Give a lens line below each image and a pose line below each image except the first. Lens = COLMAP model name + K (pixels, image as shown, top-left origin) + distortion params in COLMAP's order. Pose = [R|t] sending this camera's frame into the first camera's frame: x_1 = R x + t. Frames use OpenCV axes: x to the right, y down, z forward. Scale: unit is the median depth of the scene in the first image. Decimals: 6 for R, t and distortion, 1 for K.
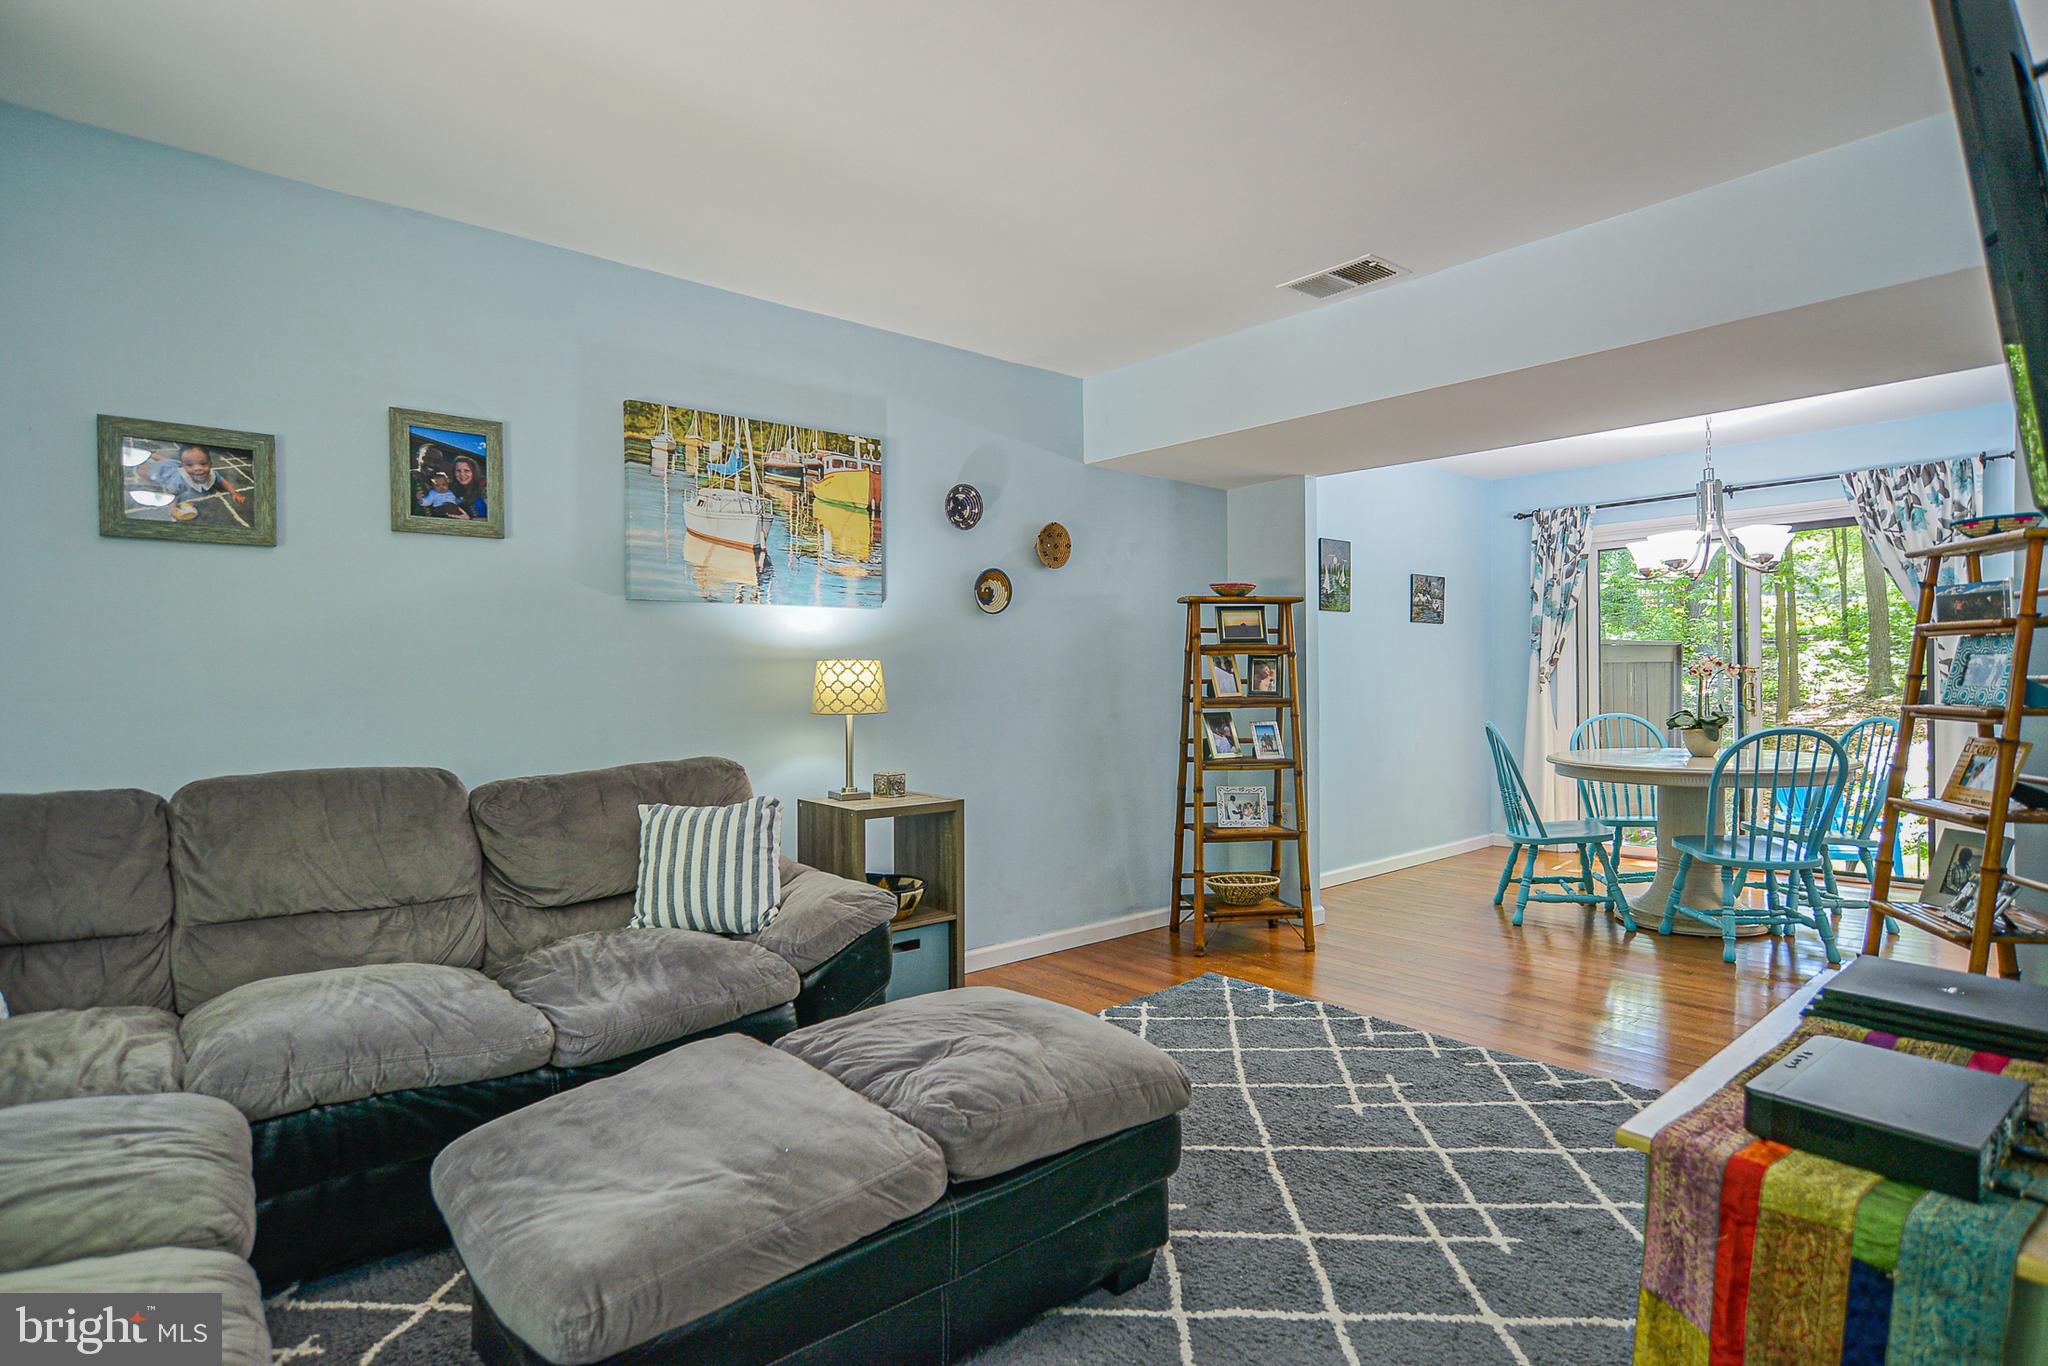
lens RADIAL K [[1028.6, 0, 1028.3], [0, 1028.6, 693.1], [0, 0, 1]] dist [-0.000897, 0.000749]
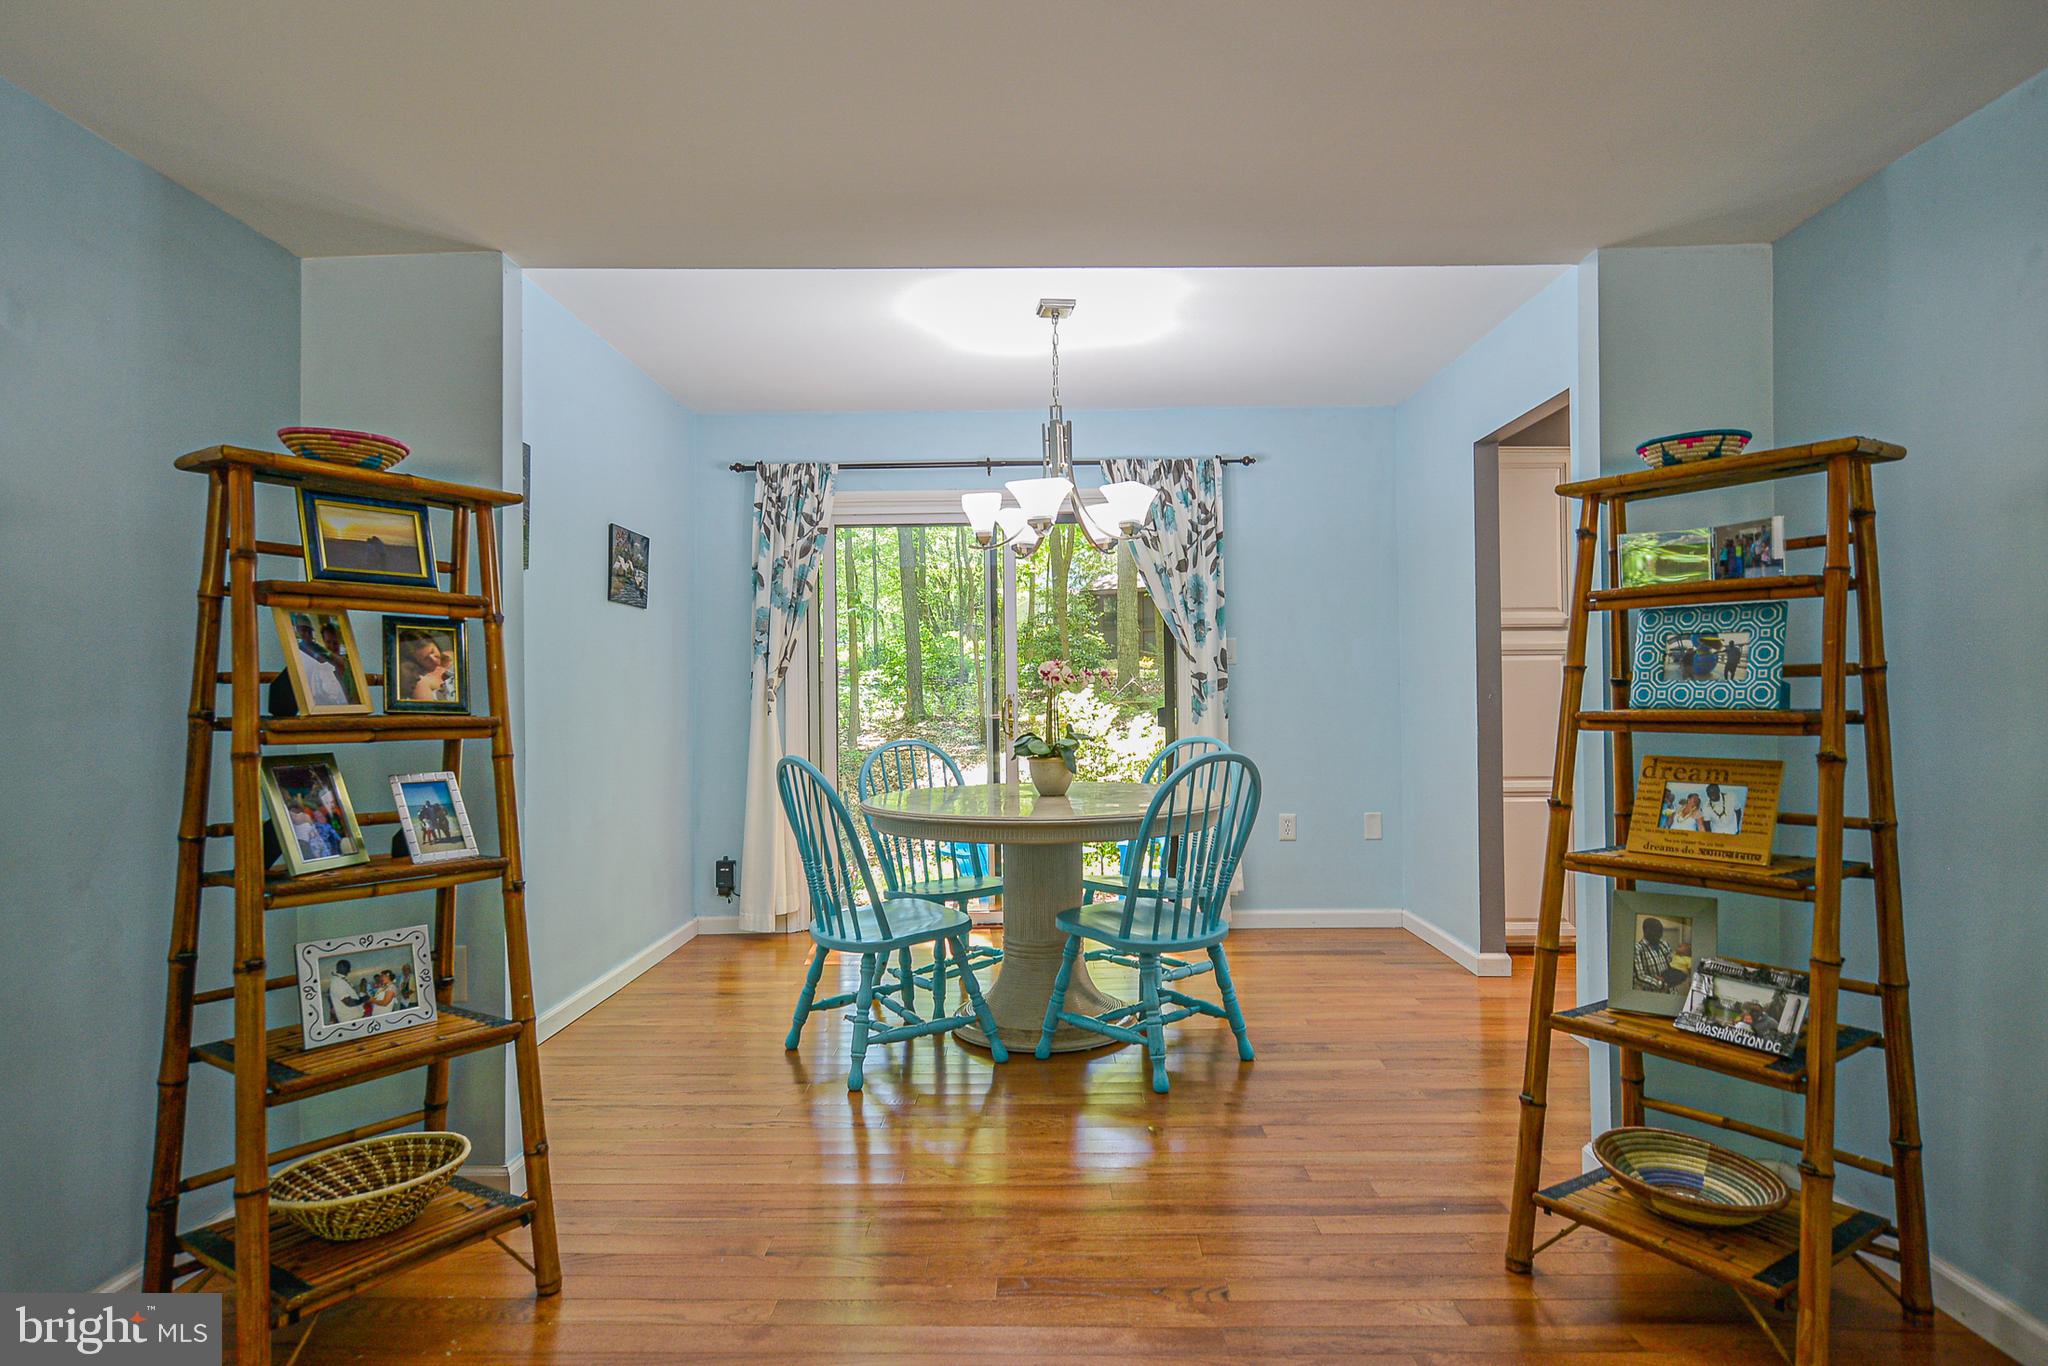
lens RADIAL K [[1125.5, 0, 1030.2], [0, 1125.5, 687.8], [0, 0, 1]] dist [-0.011907, 0.008488]
pose [[0.663939, 0.014080, 0.747654, 0.047164], [0.011066, 0.999528, -0.028650, 0.008515], [-0.747705, 0.027295, 0.663470, 0.505172]]
